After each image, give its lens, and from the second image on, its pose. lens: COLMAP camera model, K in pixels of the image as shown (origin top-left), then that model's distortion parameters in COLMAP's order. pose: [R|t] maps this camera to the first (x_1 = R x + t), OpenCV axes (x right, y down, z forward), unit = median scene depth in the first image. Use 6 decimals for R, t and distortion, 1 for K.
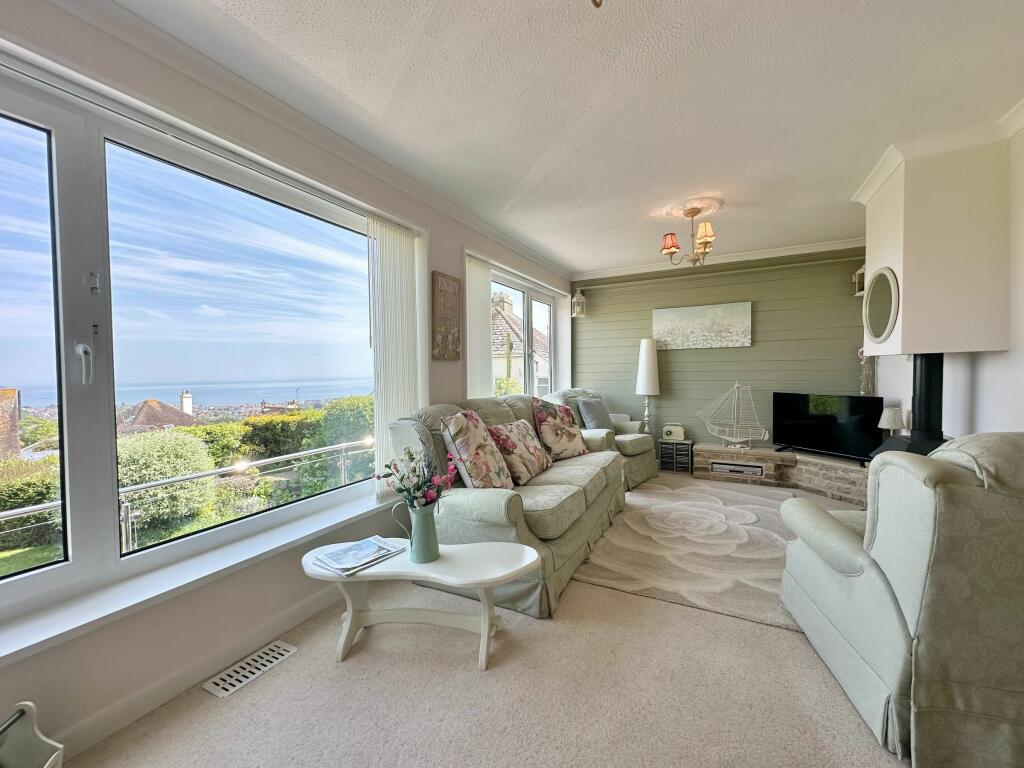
lens RADIAL K [[408.8, 0, 507.9], [0, 408.8, 384.2], [0, 0, 1]] dist [0.017567, -0.000255]
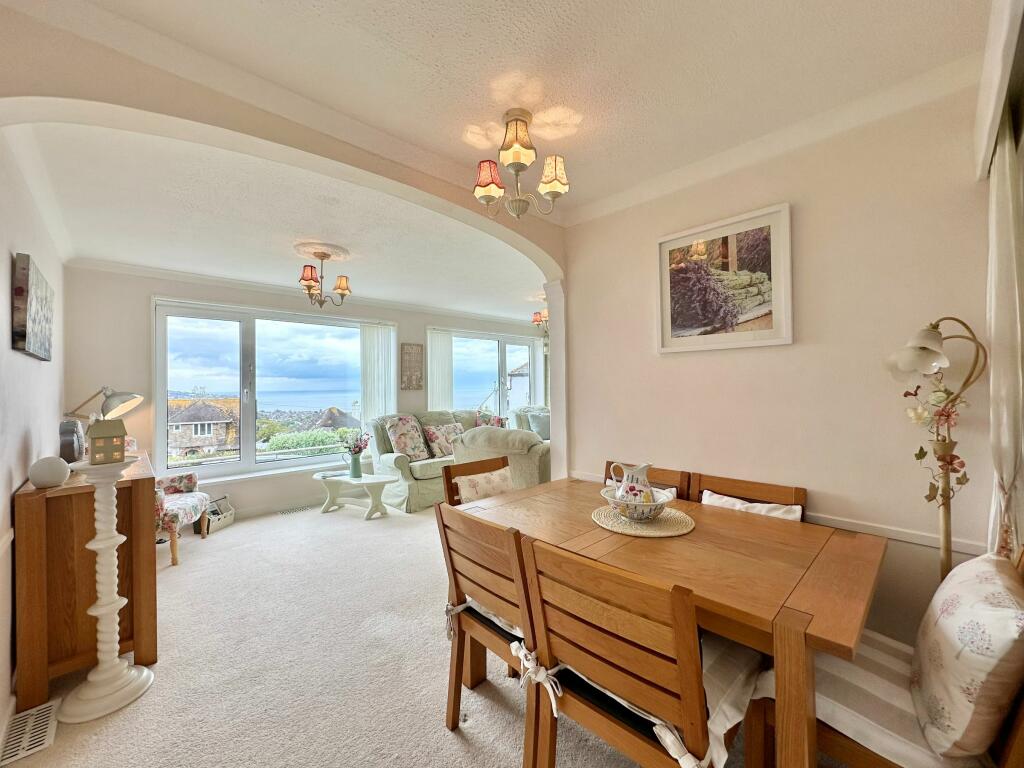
lens RADIAL K [[408.8, 0, 513.2], [0, 408.8, 383.9], [0, 0, 1]] dist [0.017567, -0.000255]
pose [[0.954925, -0.001032, -0.296846, 0.850314], [-0.009329, 0.999396, -0.033483, -0.029028], [0.296701, 0.034743, 0.954338, -0.628309]]
